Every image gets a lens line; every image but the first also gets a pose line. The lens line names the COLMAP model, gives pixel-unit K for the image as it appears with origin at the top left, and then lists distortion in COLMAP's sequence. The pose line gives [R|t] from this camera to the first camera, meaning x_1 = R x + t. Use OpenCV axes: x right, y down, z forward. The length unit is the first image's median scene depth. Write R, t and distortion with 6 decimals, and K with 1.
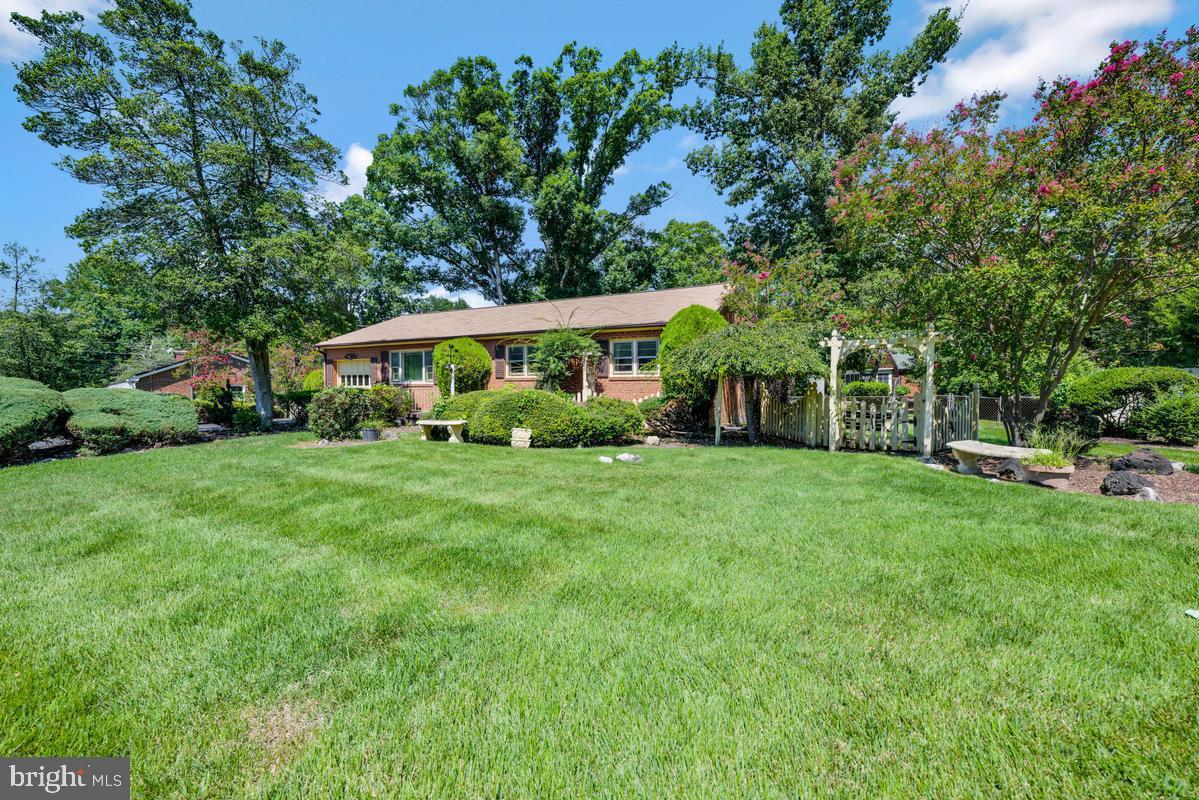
lens RADIAL K [[477.3, 0, 594.9], [0, 477.3, 397.3], [0, 0, 1]] dist [-0.002846, -0.000052]
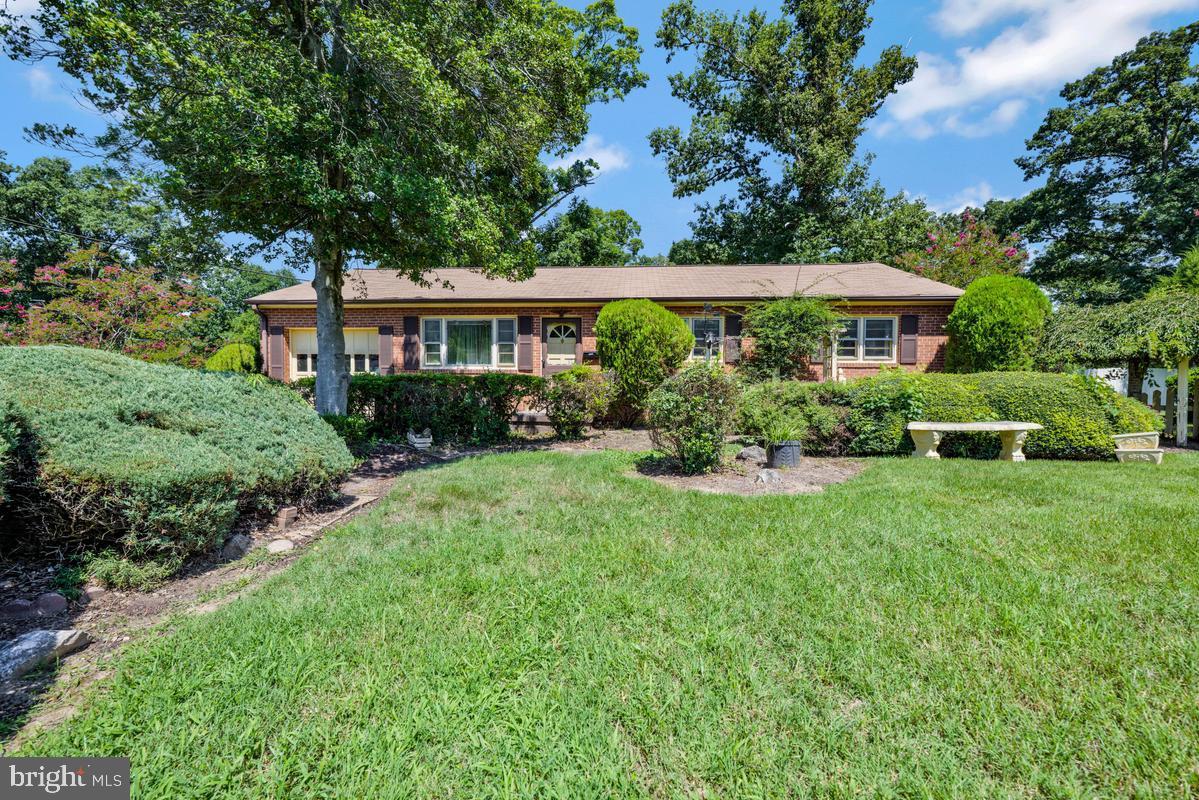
lens RADIAL K [[477.3, 0, 601.4], [0, 477.3, 401.9], [0, 0, 1]] dist [-0.002846, -0.000052]
pose [[0.915161, -0.005936, 0.403046, -0.468258], [0.001193, 0.999927, 0.012019, 0.008224], [-0.403088, -0.010519, 0.915101, 0.326136]]
